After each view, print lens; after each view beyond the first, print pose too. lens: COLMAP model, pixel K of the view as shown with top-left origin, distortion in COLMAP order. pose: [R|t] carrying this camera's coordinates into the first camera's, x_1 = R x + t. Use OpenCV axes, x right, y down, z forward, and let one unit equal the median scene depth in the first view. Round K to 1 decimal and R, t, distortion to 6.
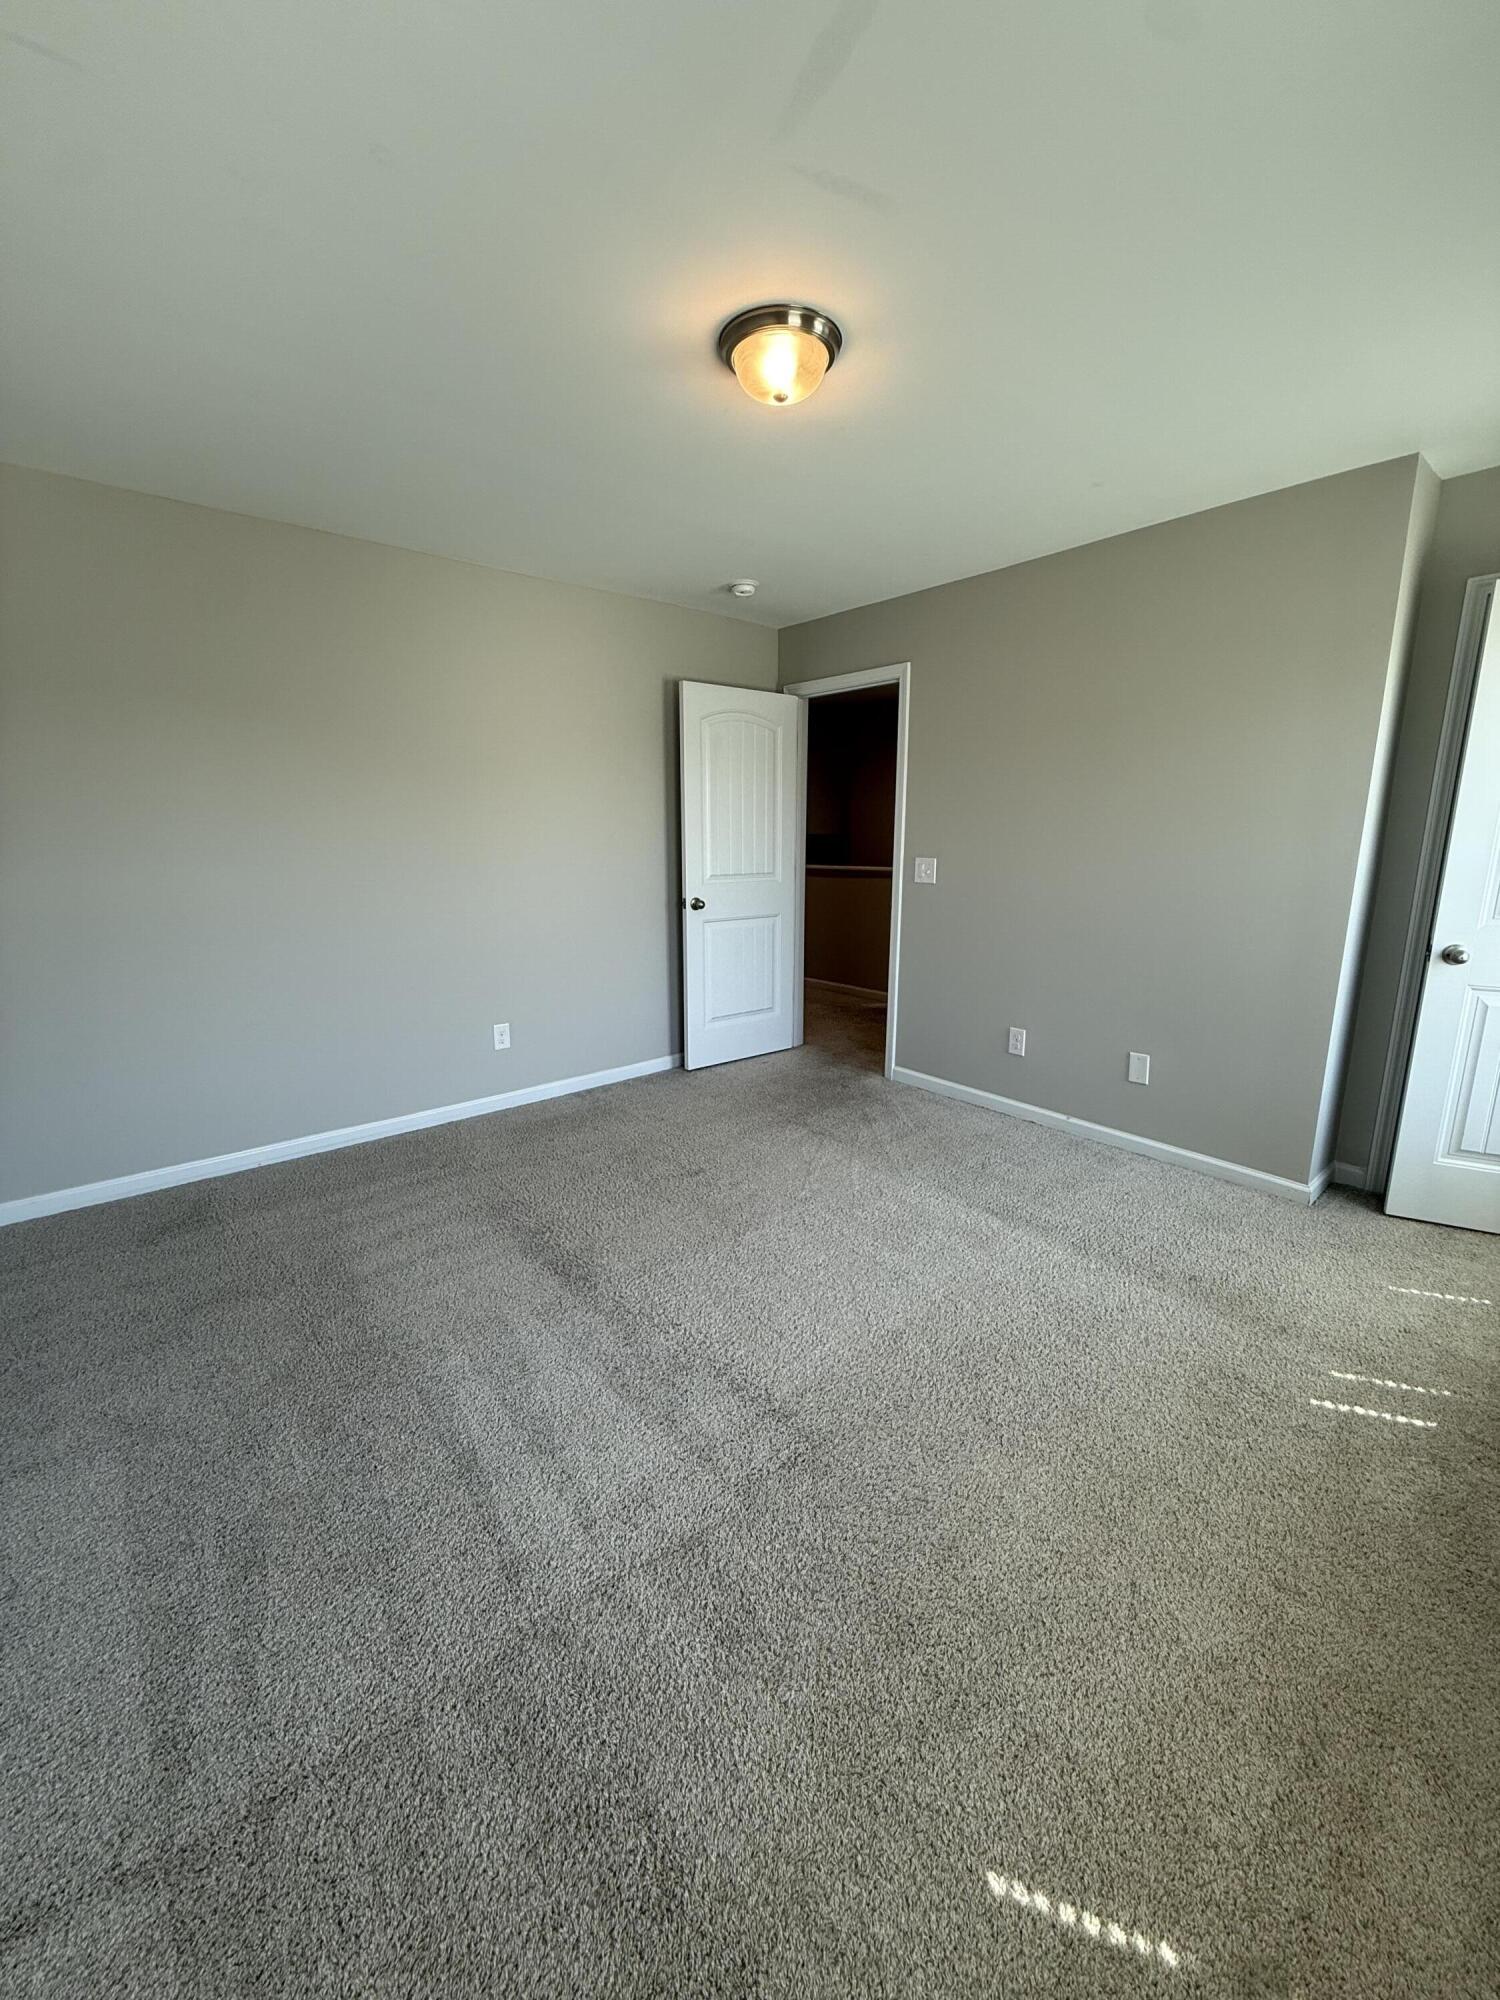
lens RADIAL K [[797.3, 0, 750.4], [0, 797.3, 993.7], [0, 0, 1]] dist [0.000715, 0.000225]
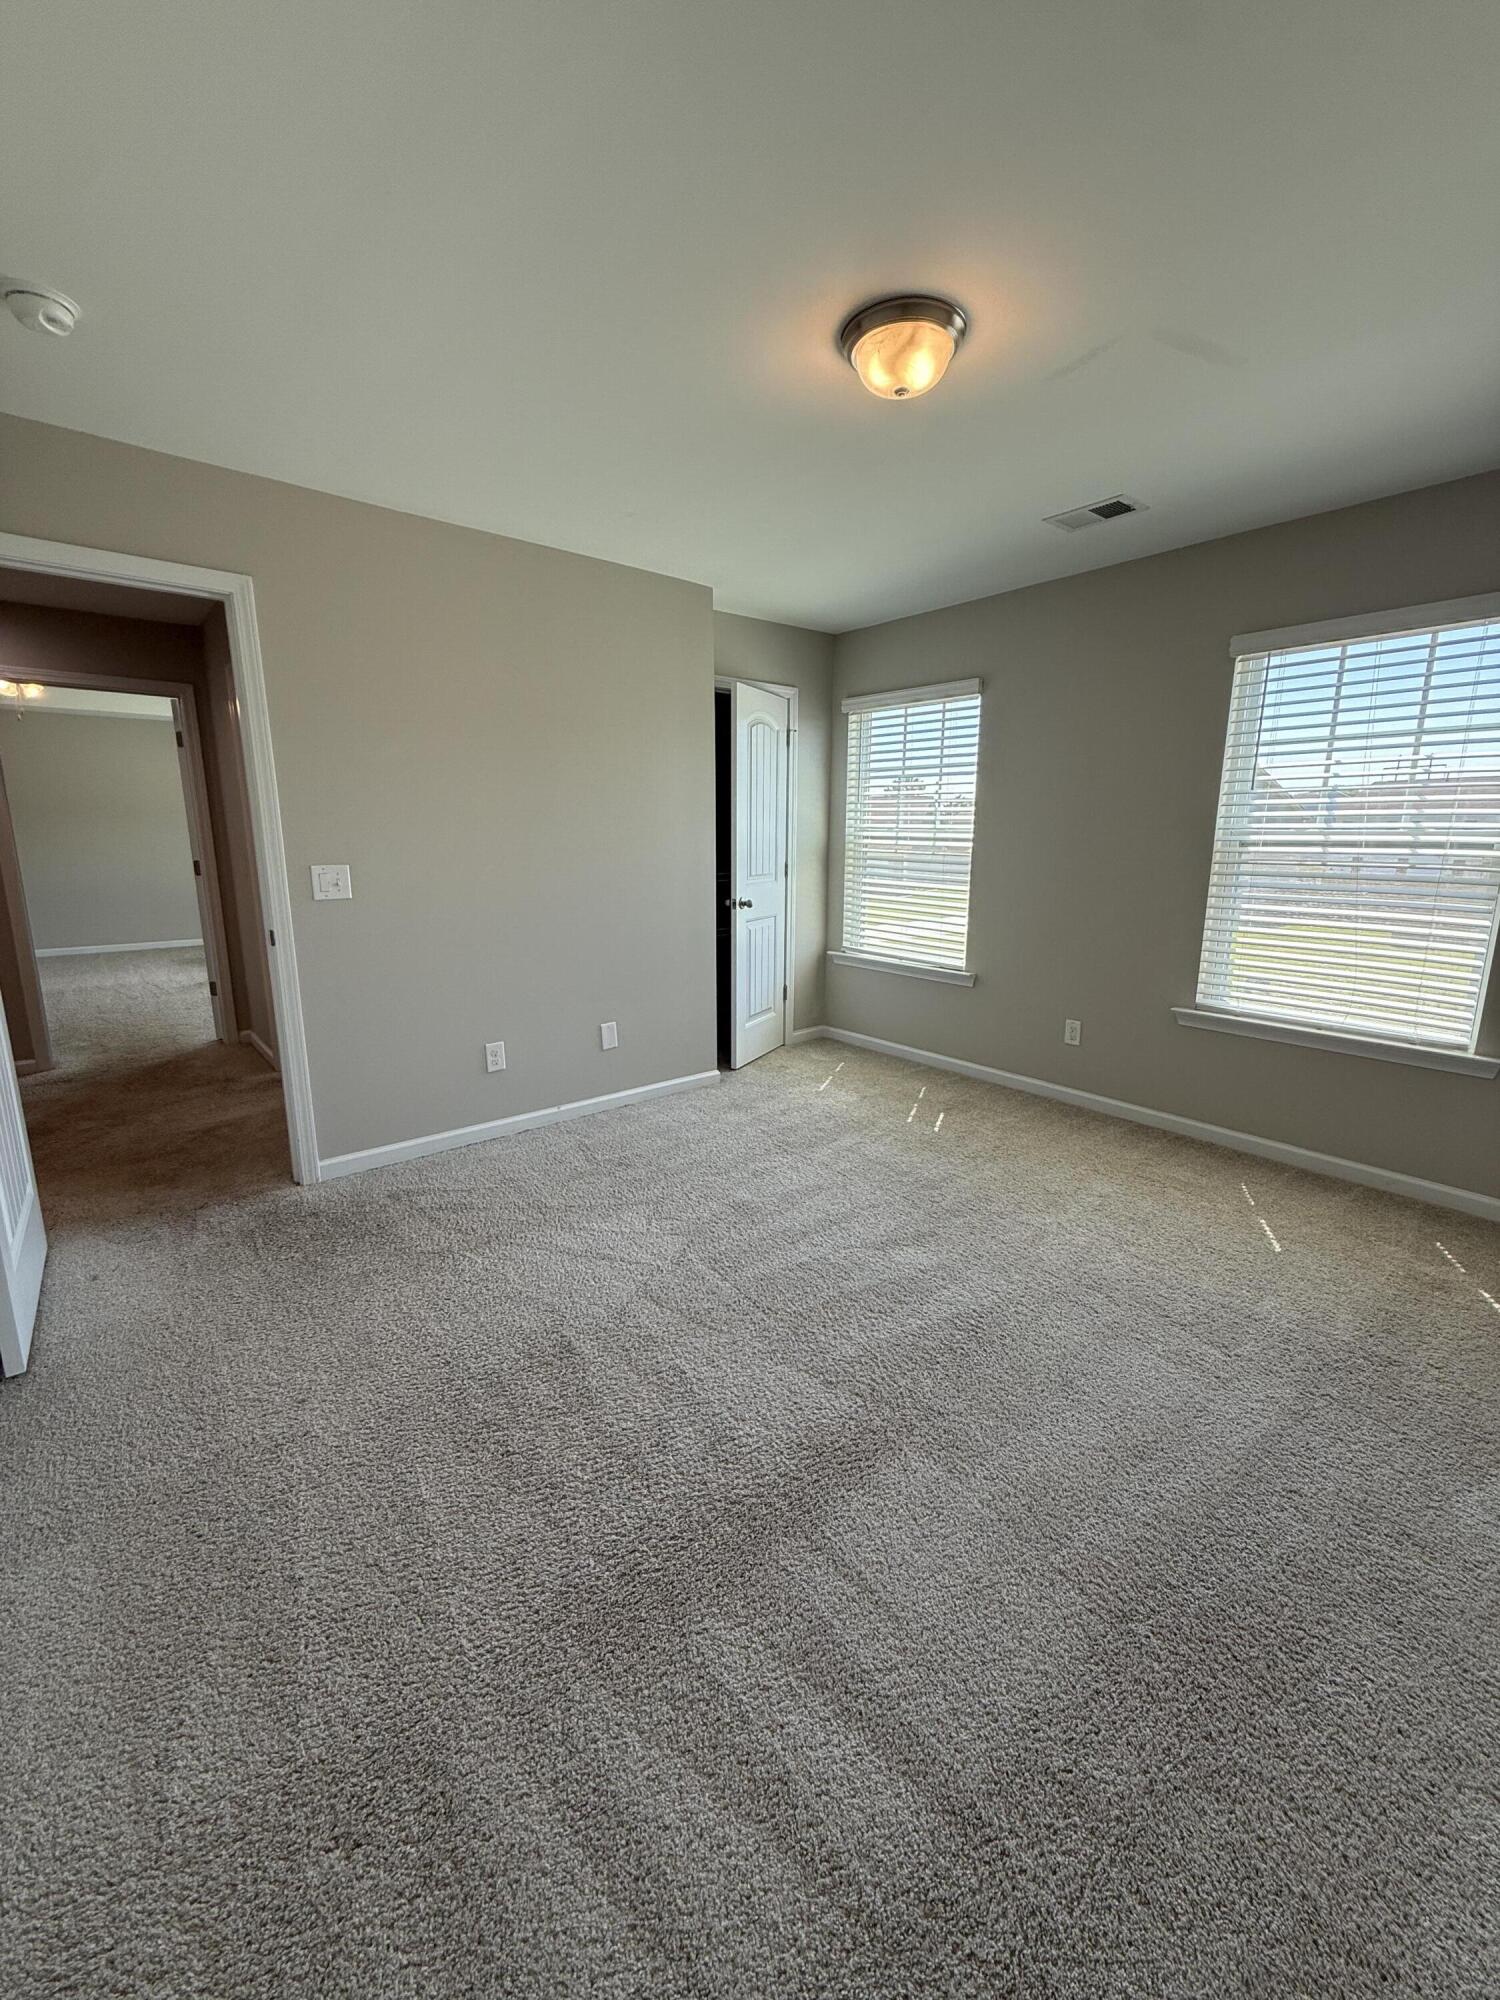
lens RADIAL K [[797.3, 0, 750.4], [0, 797.3, 993.7], [0, 0, 1]] dist [0.000715, 0.000225]
pose [[0.004489, -0.202063, 0.979362, -0.583481], [0.197333, 0.960293, 0.197224, -0.141049], [-0.980326, 0.192375, 0.044185, 0.691379]]
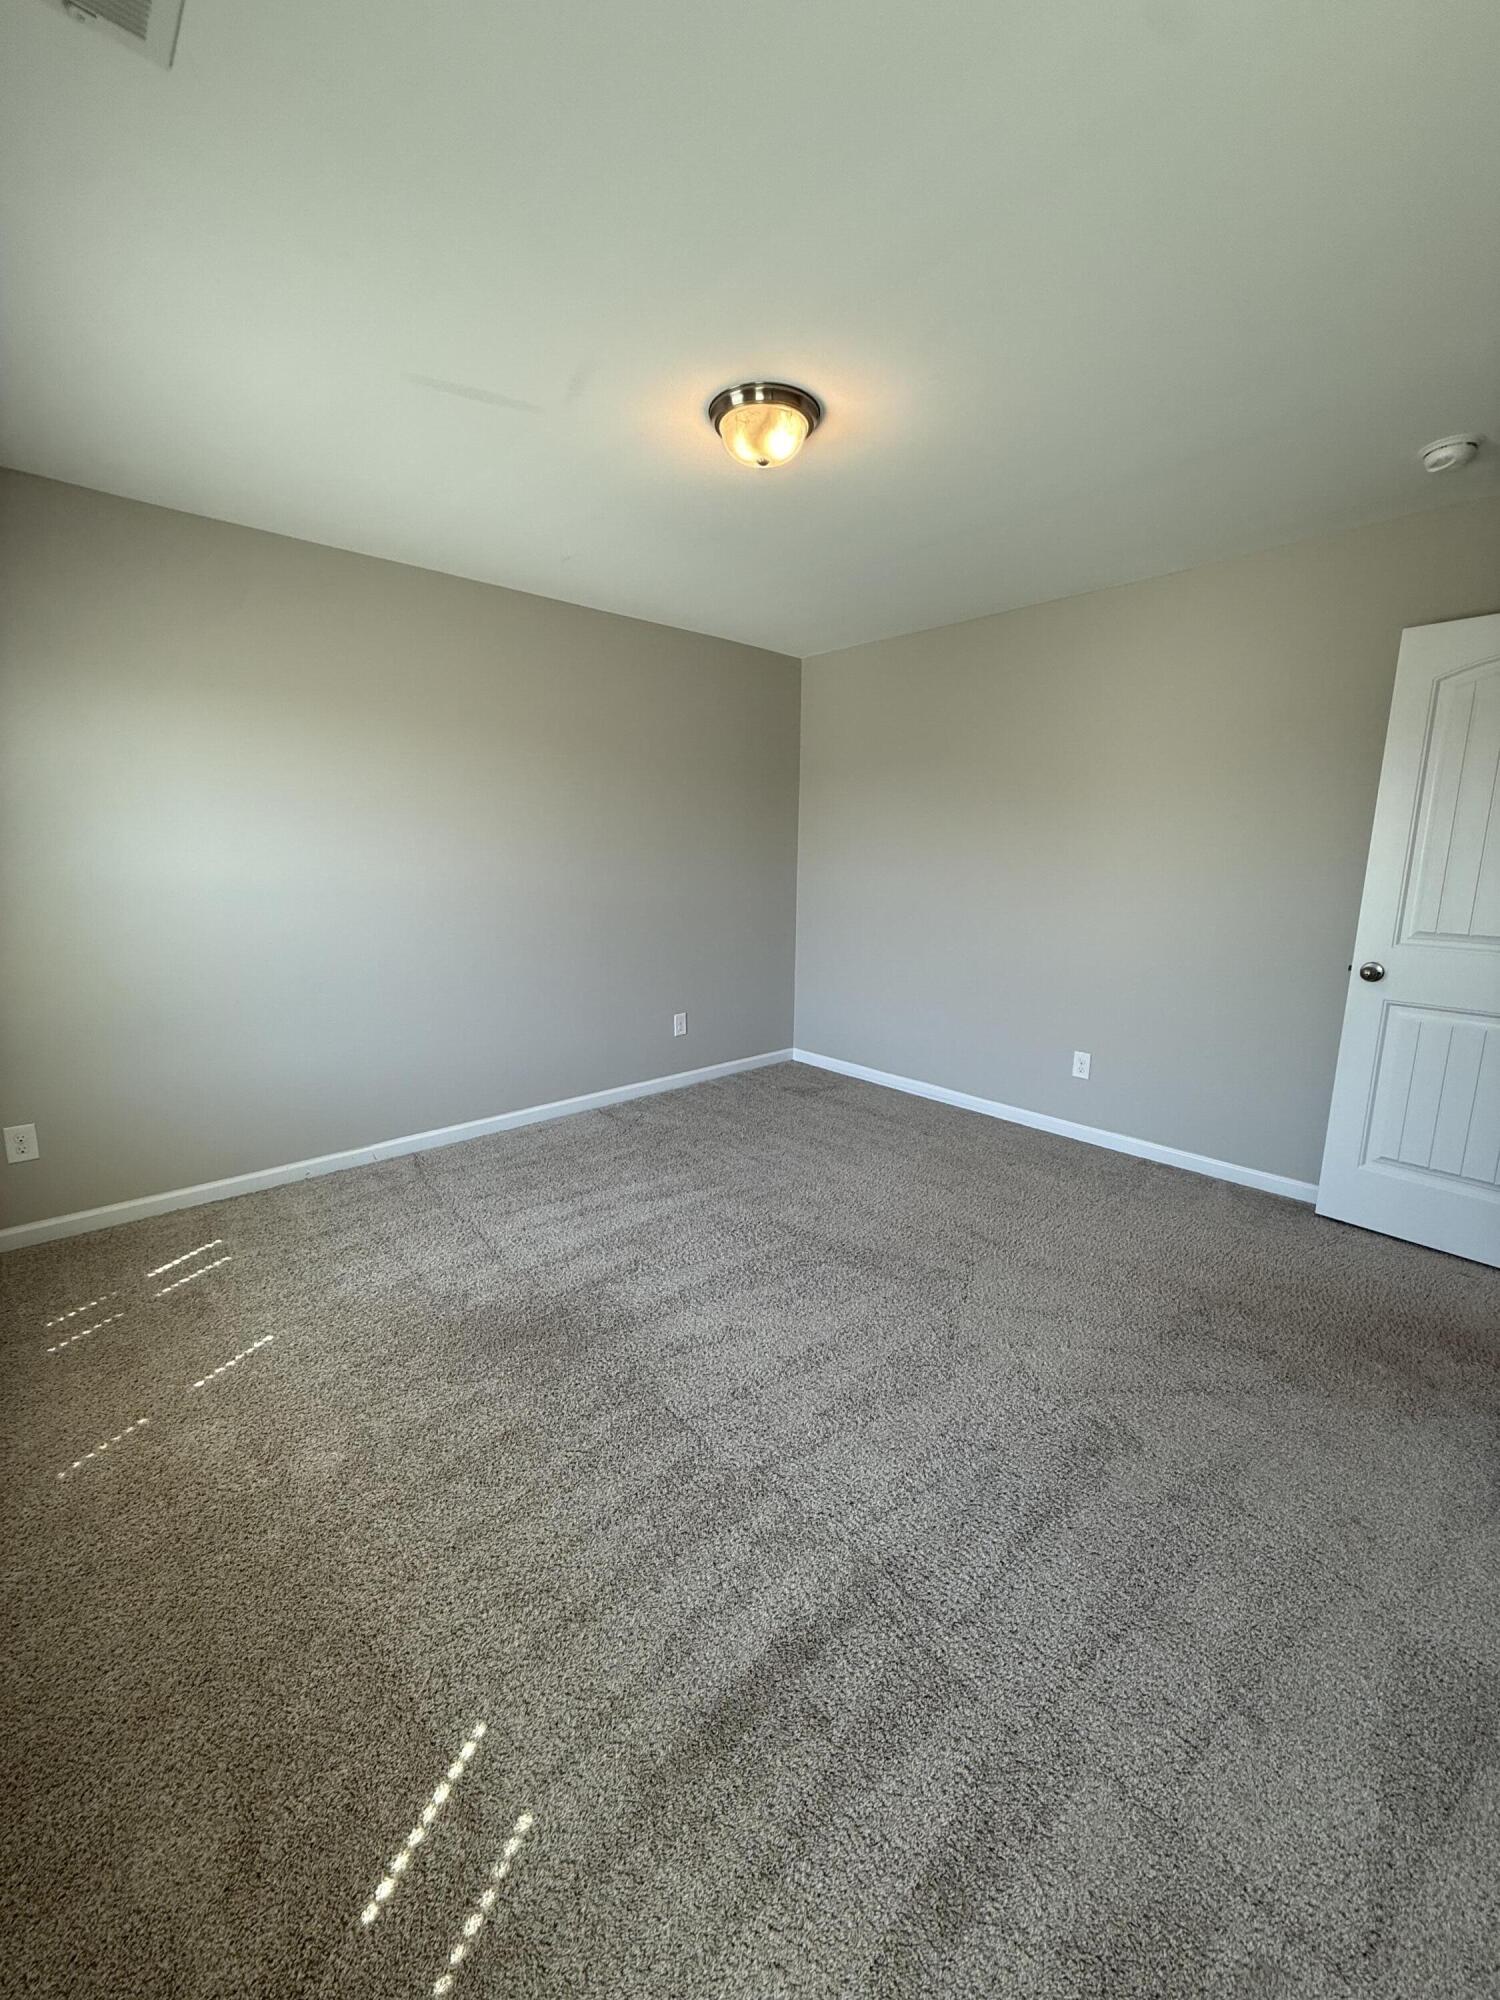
lens RADIAL K [[768.0, 0, 723.9], [0, 768.0, 991.5], [0, 0, 1]] dist [-0.000330, -0.000079]
pose [[0.029693, 0.187966, -0.981727, 0.649179], [-0.204161, 0.962595, 0.178128, -0.124276], [0.978487, 0.195141, 0.066957, 0.551901]]
